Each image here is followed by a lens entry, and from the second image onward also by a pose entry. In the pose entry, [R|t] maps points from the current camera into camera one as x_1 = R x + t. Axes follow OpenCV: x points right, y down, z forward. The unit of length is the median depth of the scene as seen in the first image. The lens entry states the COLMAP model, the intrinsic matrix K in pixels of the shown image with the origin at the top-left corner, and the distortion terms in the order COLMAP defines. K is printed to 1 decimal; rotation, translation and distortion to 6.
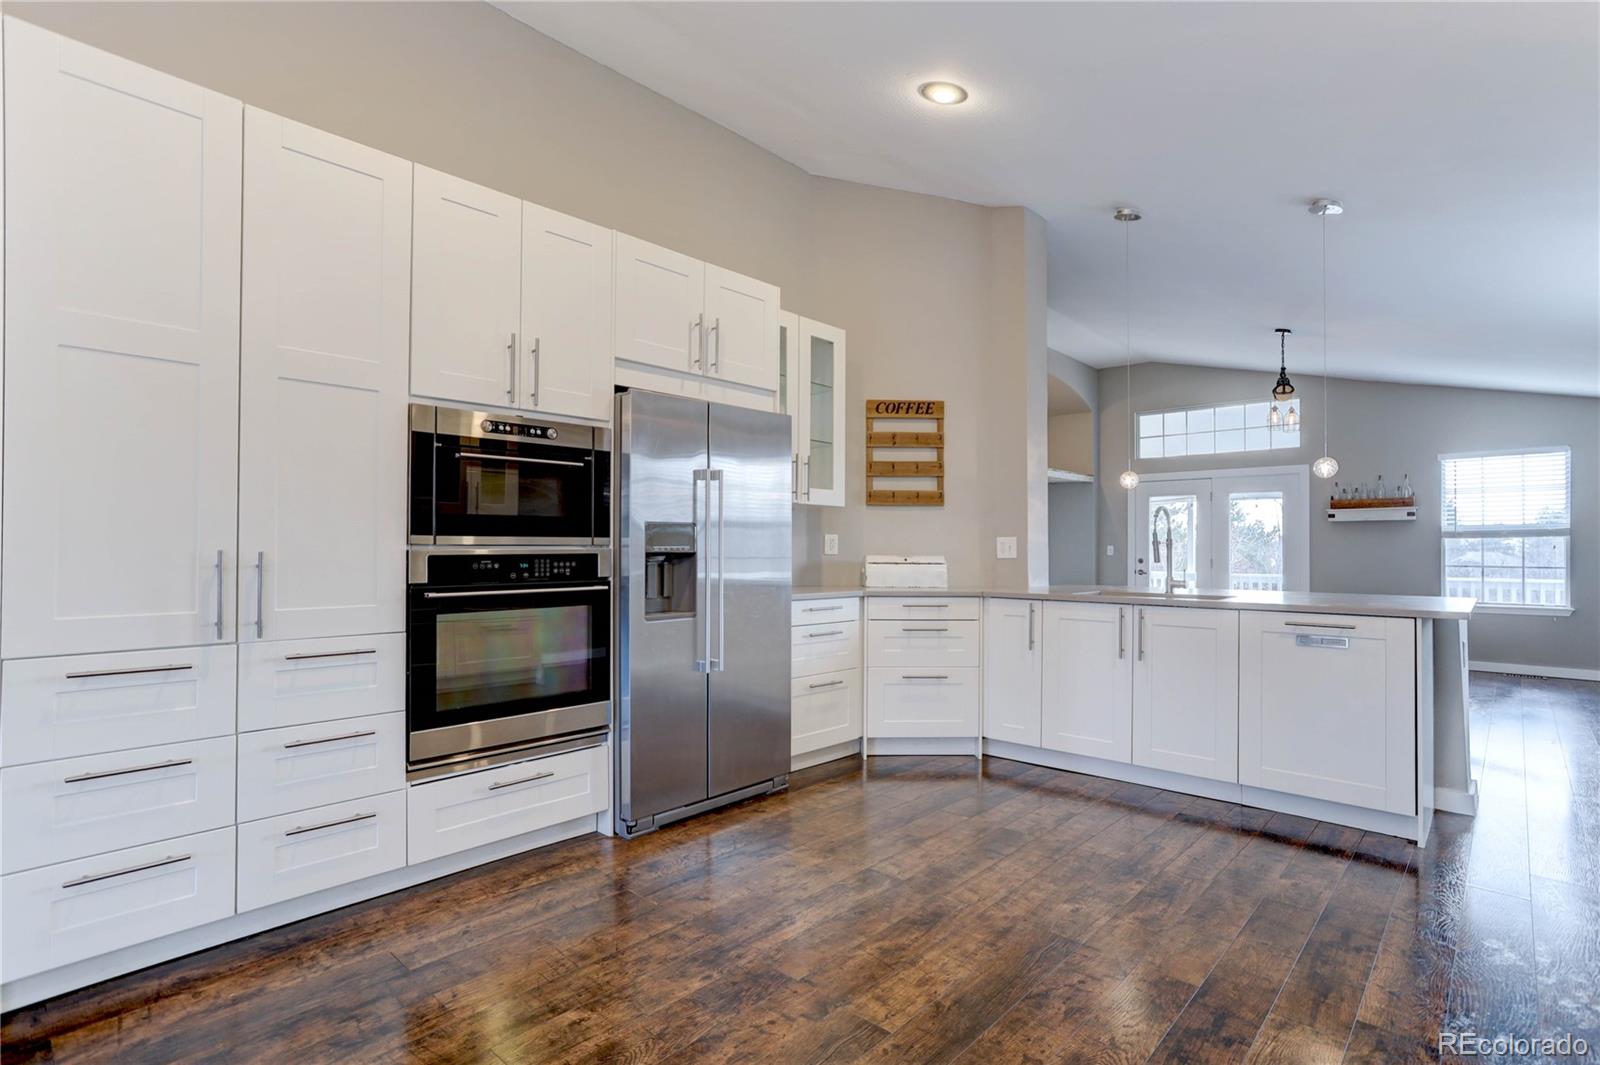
lens RADIAL K [[786.7, 0, 802.3], [0, 786.7, 539.3], [0, 0, 1]] dist [-0.054028, 0.034247]
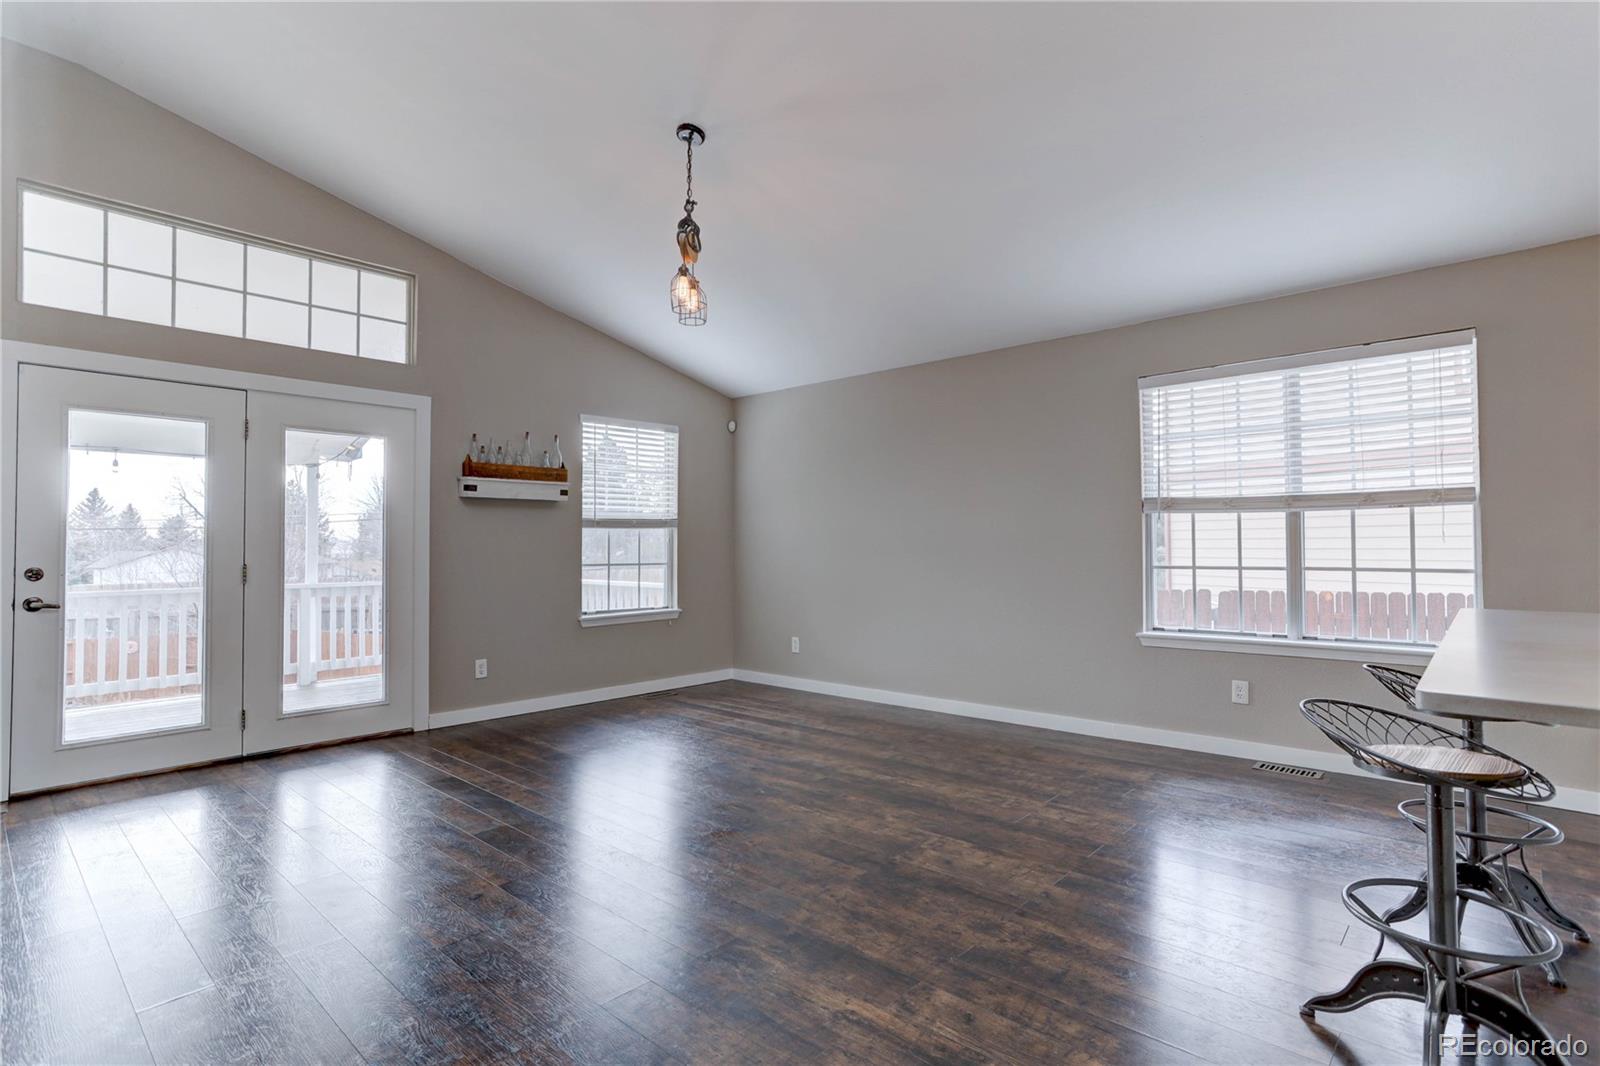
lens RADIAL K [[756.6, 0, 857.2], [0, 756.6, 497.7], [0, 0, 1]] dist [-0.033202, 0.000176]
pose [[-0.040641, 0.059064, 0.997427, 0.217606], [-0.009404, 0.998184, -0.059492, 0.024383], [-0.999130, -0.011798, -0.040011, 1.799004]]
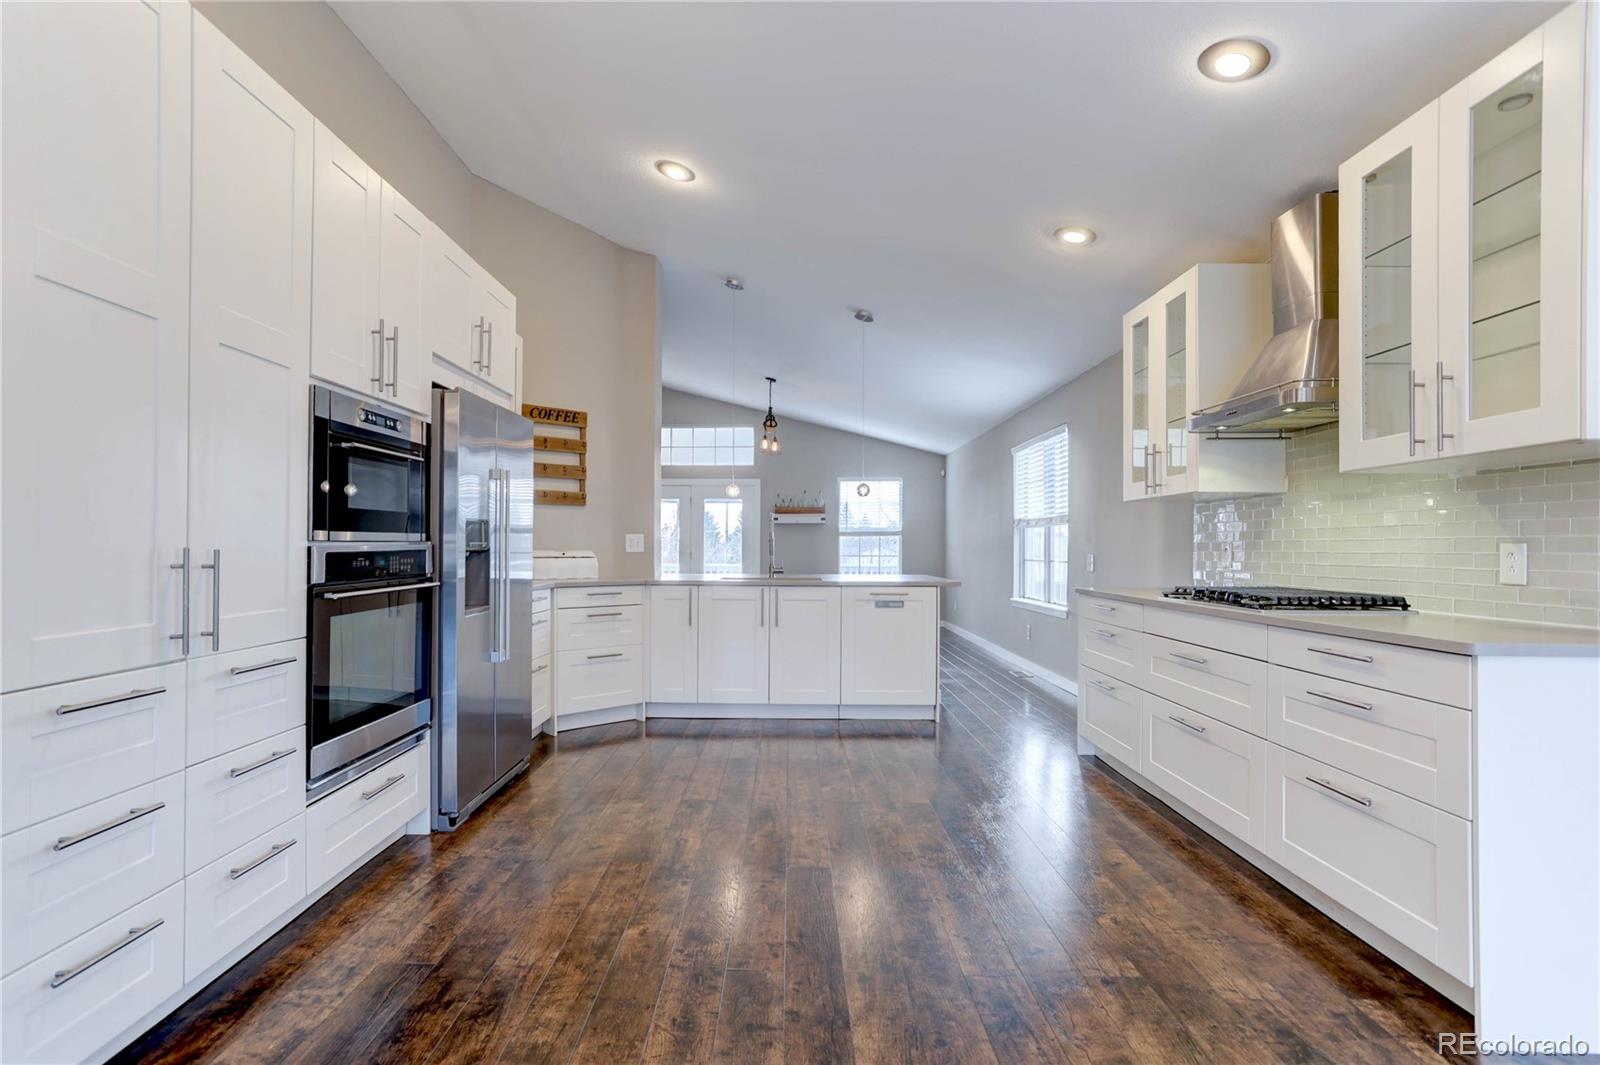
lens RADIAL K [[785.8, 0, 779.7], [0, 785.8, 540.7], [0, 0, 1]] dist [-0.057488, 0.033286]
pose [[0.744474, 0.002297, 0.667648, -0.530480], [-0.008351, 0.999948, 0.005872, -0.002352], [-0.667600, -0.009947, 0.744454, -0.028090]]
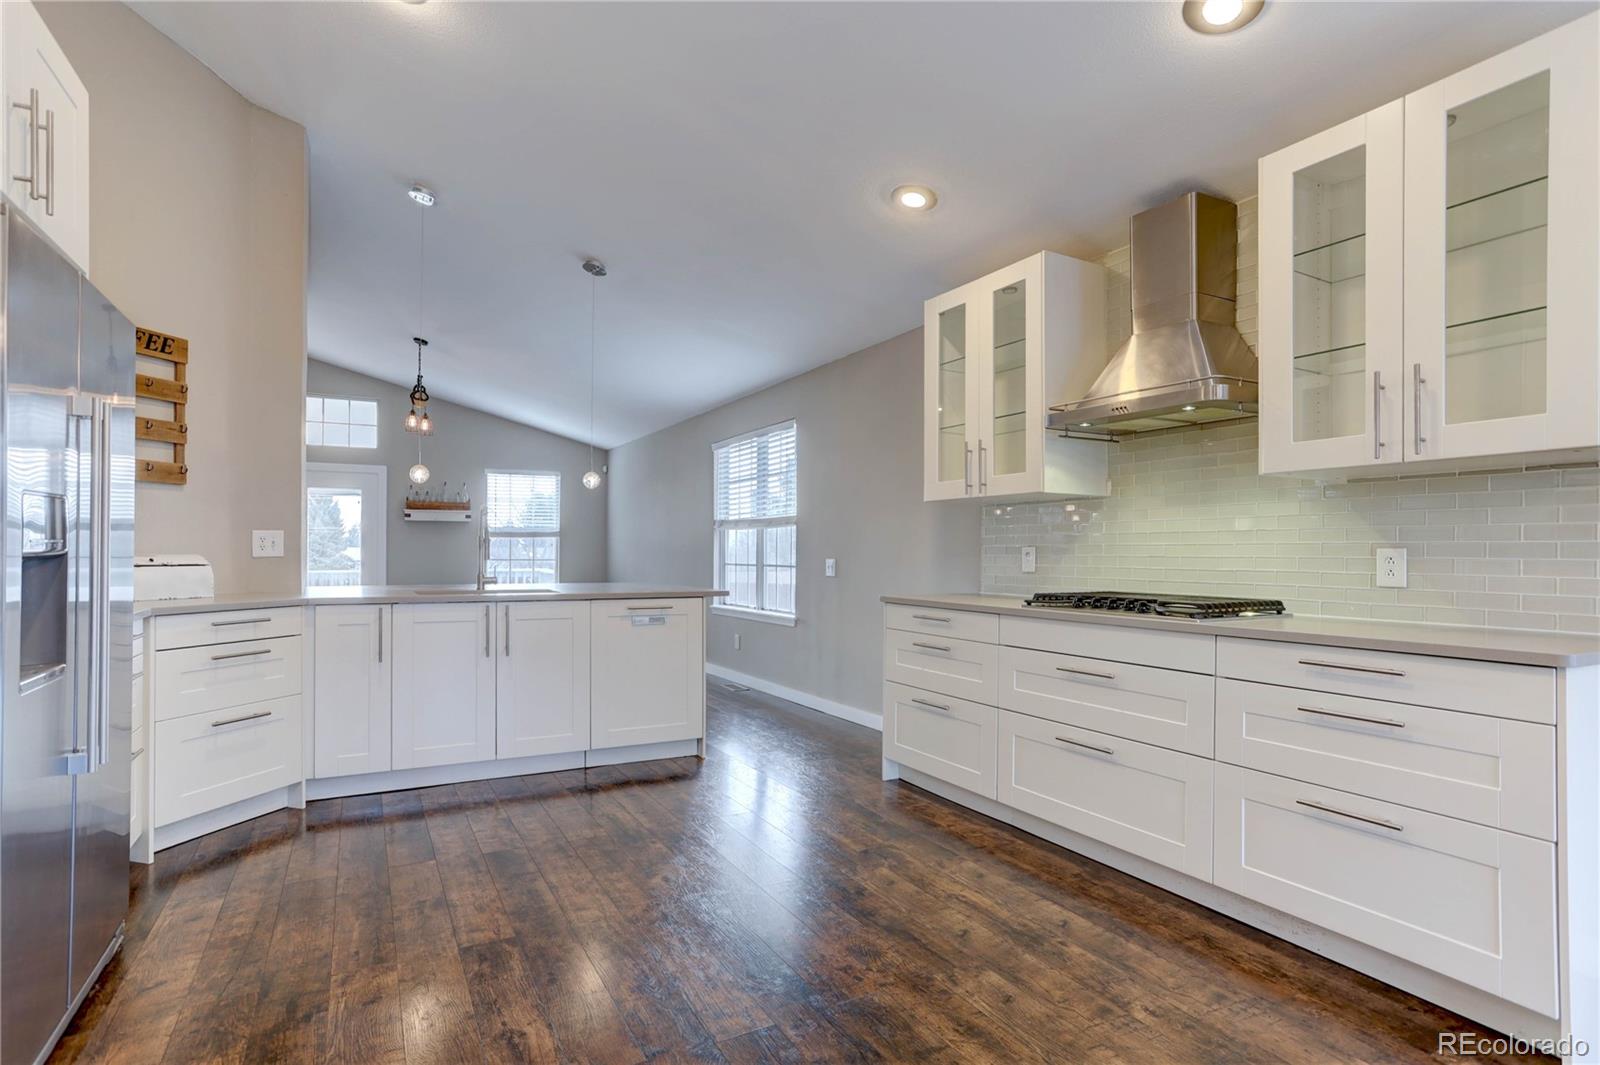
lens RADIAL K [[783.4, 0, 774.9], [0, 783.4, 548.9], [0, 0, 1]] dist [-0.047113, 0.026265]
pose [[0.326102, -0.001151, 0.945334, -0.459781], [-0.016151, 0.999847, 0.006789, 0.003809], [-0.945197, -0.017482, 0.326033, 0.373656]]
